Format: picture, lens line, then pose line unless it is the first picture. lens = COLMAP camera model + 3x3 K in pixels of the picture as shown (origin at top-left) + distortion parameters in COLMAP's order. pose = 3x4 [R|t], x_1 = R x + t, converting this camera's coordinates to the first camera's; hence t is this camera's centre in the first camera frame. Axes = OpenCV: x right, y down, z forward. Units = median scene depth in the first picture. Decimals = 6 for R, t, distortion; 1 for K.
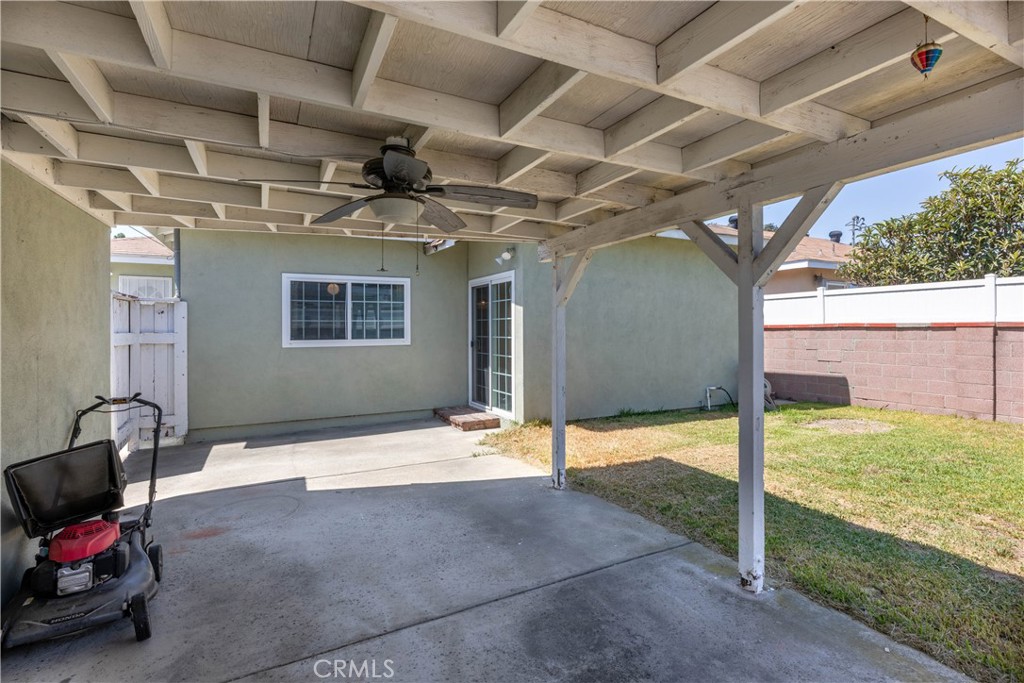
lens RADIAL K [[469.4, 0, 510.4], [0, 469.4, 332.1], [0, 0, 1]] dist [0.004206, -0.000794]
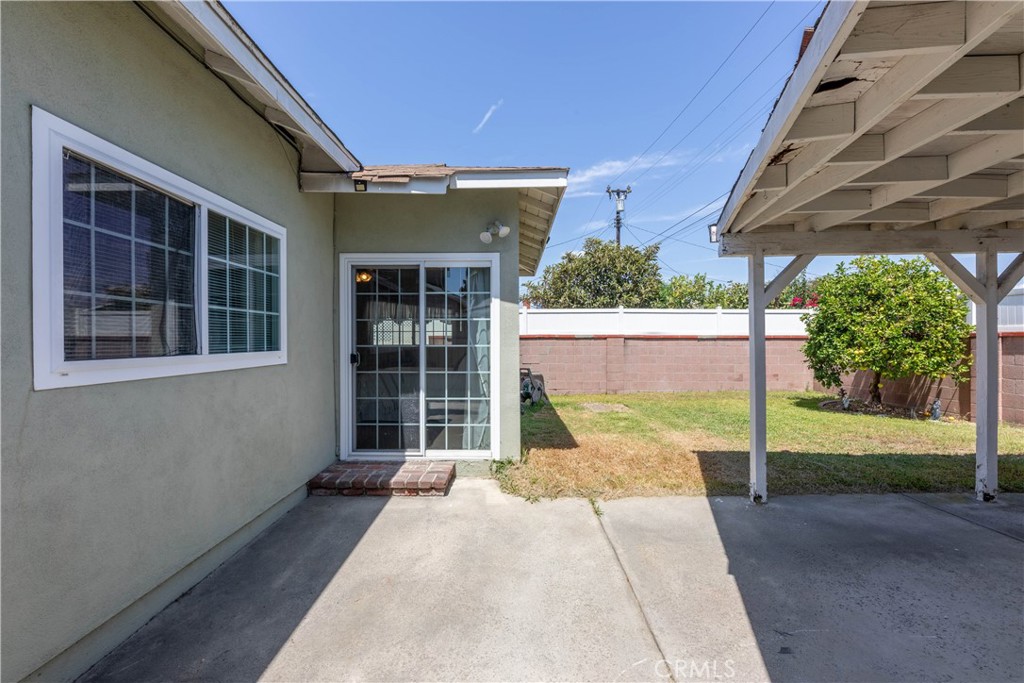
lens RADIAL K [[437.2, 0, 506.8], [0, 437.2, 344.6], [0, 0, 1]] dist [0.000845, -0.002101]
pose [[0.480019, -0.004710, 0.877245, -0.916993], [0.005432, 0.999982, 0.002397, 0.013499], [-0.877241, 0.003615, 0.480036, 1.040301]]
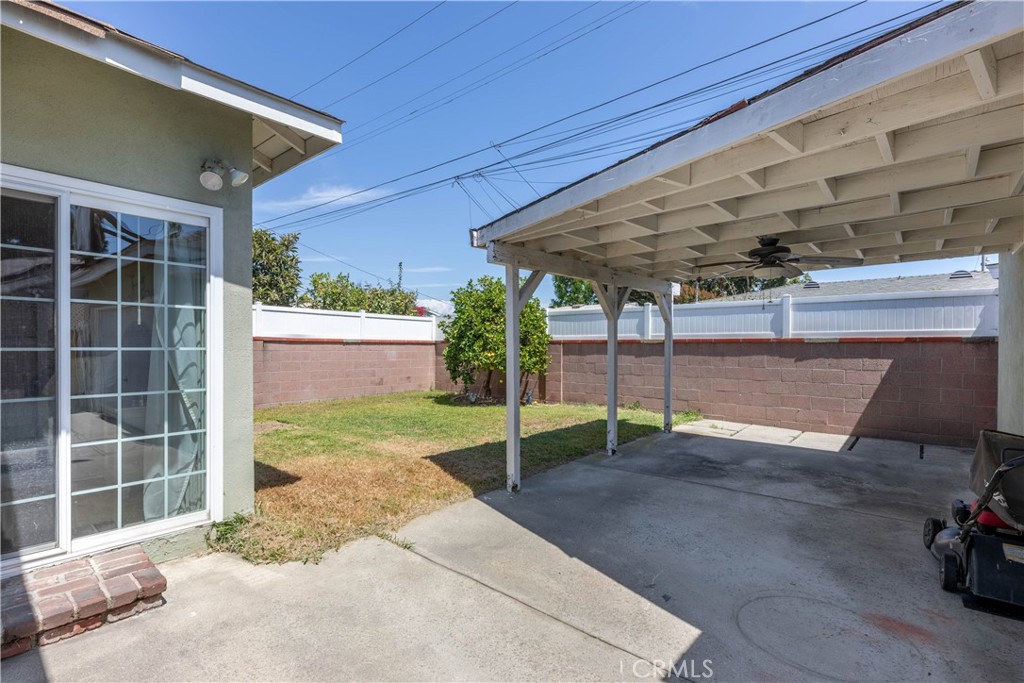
lens RADIAL K [[469.4, 0, 494.8], [0, 469.4, 350.8], [0, 0, 1]] dist [0.004206, -0.000794]
pose [[-0.350597, -0.006961, 0.936500, -0.857431], [0.002814, 0.999960, 0.008486, 0.017145], [-0.936522, 0.005610, -0.350564, 1.423587]]
